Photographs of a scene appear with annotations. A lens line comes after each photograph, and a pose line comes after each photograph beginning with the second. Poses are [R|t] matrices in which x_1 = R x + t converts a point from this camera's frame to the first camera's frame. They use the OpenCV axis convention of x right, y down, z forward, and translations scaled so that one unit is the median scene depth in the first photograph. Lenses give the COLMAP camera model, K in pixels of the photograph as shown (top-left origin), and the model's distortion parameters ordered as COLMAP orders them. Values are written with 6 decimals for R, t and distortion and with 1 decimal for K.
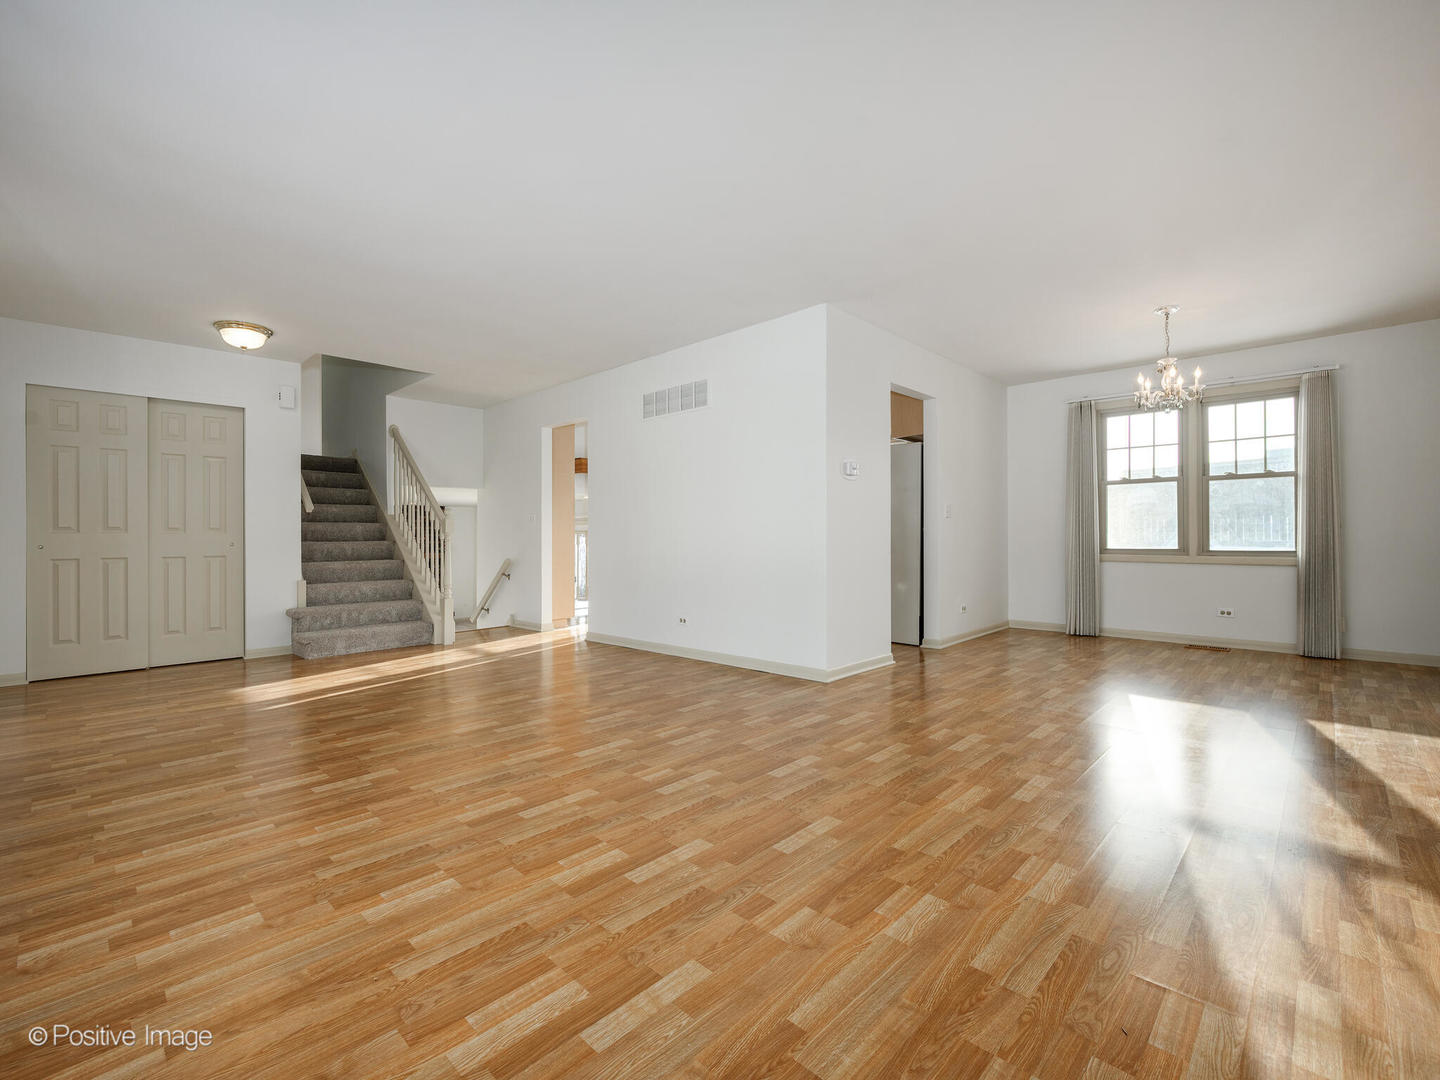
lens RADIAL K [[637.8, 0, 728.1], [0, 637.8, 537.9], [0, 0, 1]] dist [-0.003681, -0.001124]
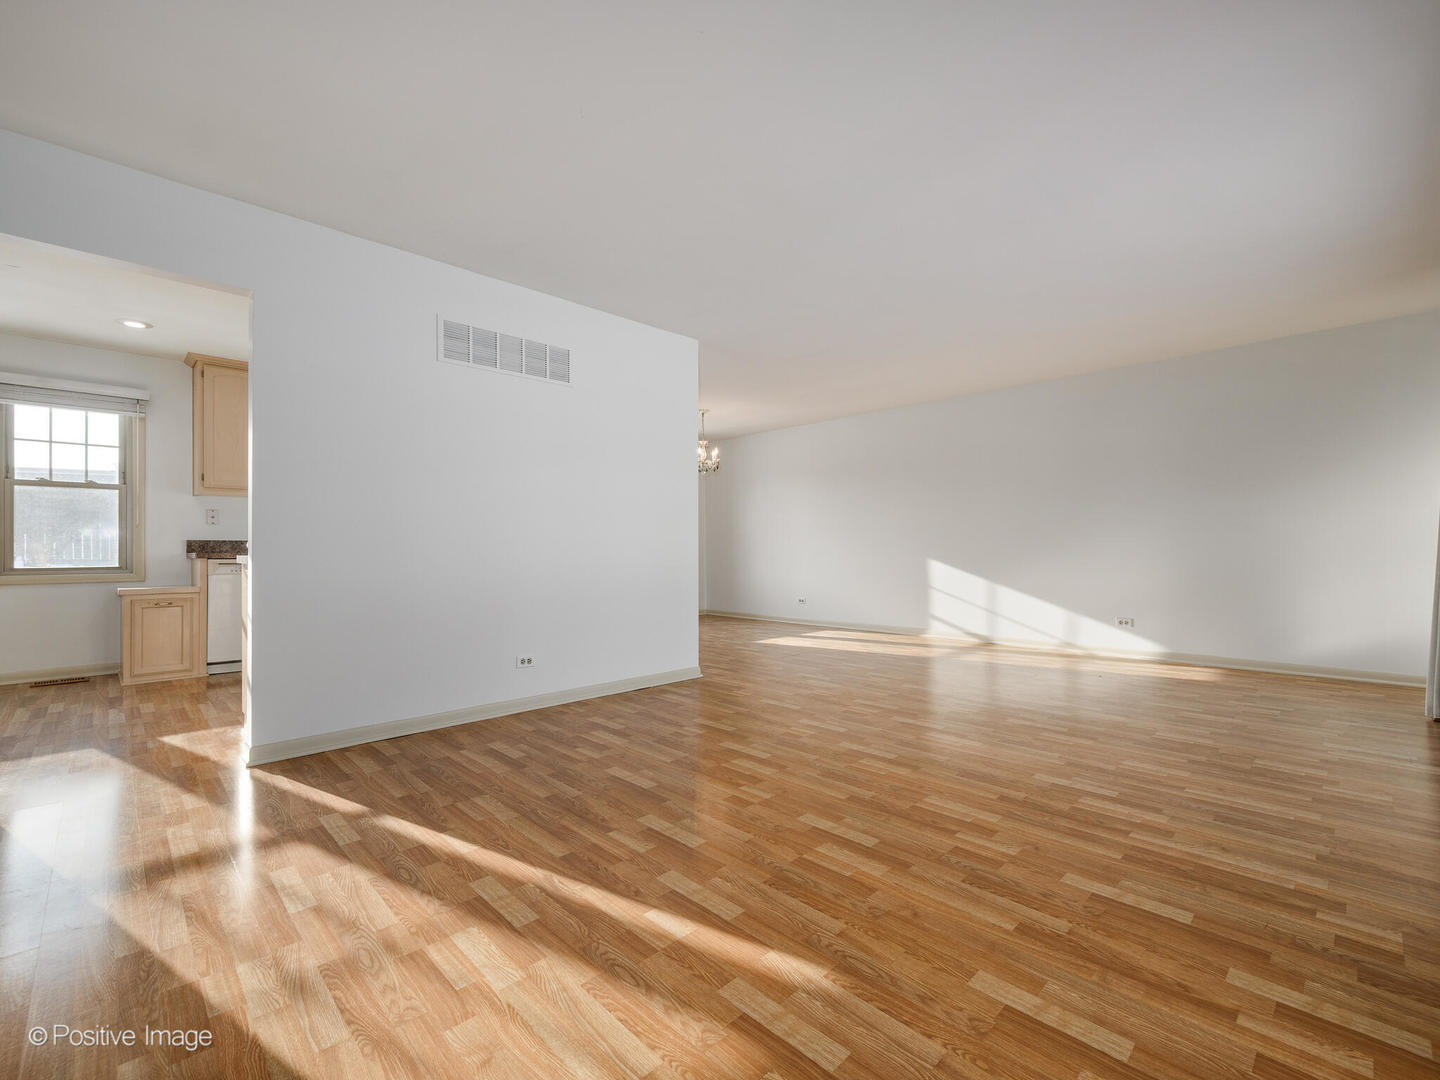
lens RADIAL K [[637.8, 0, 724.2], [0, 637.8, 542.5], [0, 0, 1]] dist [-0.003681, -0.001124]
pose [[0.042663, 0.016566, 0.998952, -0.800143], [0.001586, 0.999860, -0.016648, 0.007416], [-0.999088, 0.002295, 0.042631, 0.746733]]
